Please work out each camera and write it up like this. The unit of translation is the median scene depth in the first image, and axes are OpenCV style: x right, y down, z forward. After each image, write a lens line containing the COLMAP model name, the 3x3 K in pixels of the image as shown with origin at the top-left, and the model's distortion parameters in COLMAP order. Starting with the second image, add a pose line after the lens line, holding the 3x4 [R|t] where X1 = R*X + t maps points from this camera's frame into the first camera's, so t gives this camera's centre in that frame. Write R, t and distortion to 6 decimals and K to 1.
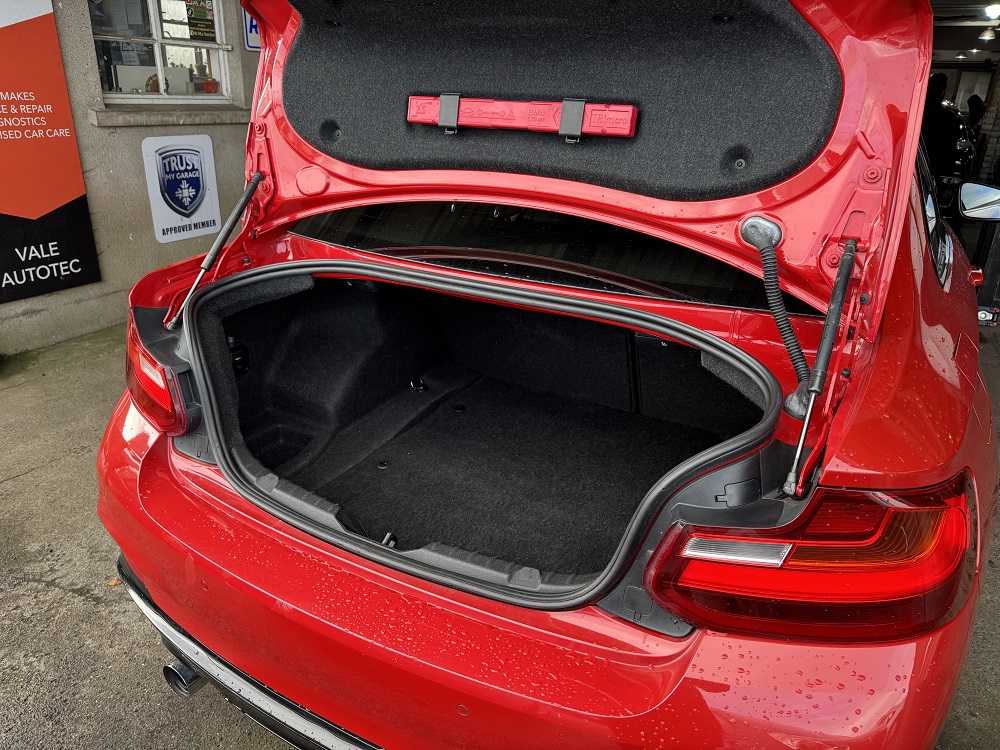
lens RADIAL K [[702.7, 0, 503.9], [0, 702.7, 382.4], [0, 0, 1]] dist [0.091763, -0.121488]
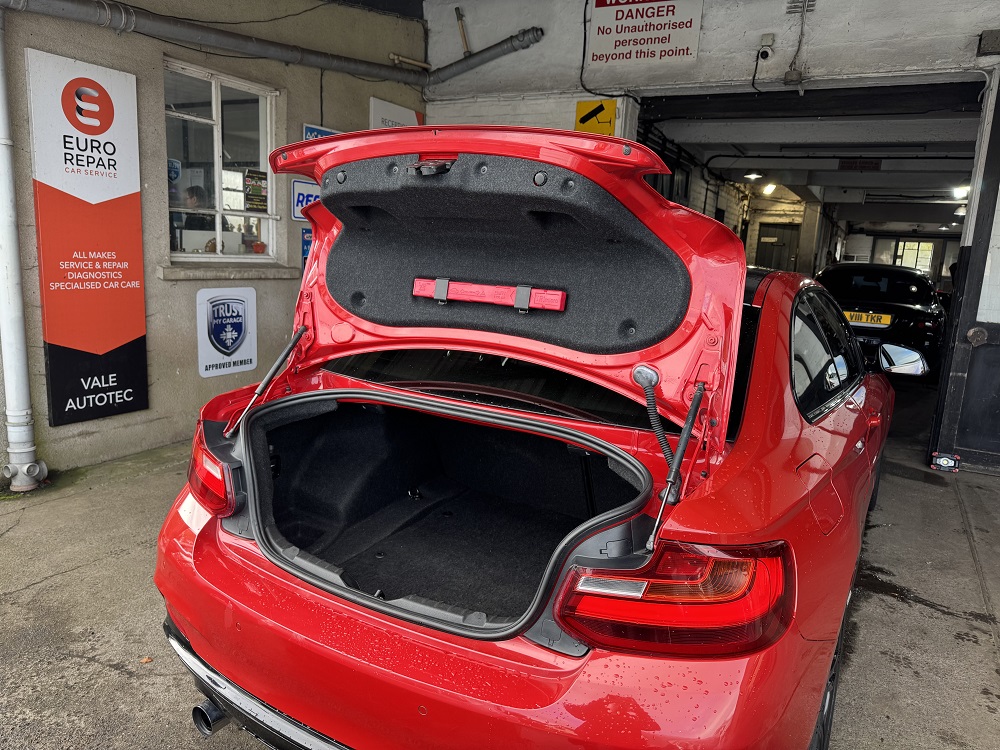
lens RADIAL K [[702.7, 0, 503.9], [0, 702.7, 382.4], [0, 0, 1]] dist [0.091763, -0.121488]
pose [[0.999439, 0.024930, -0.022381, 0.068822], [-0.028874, 0.979771, -0.198027, 0.065214], [0.016992, 0.198562, 0.979941, -0.286006]]
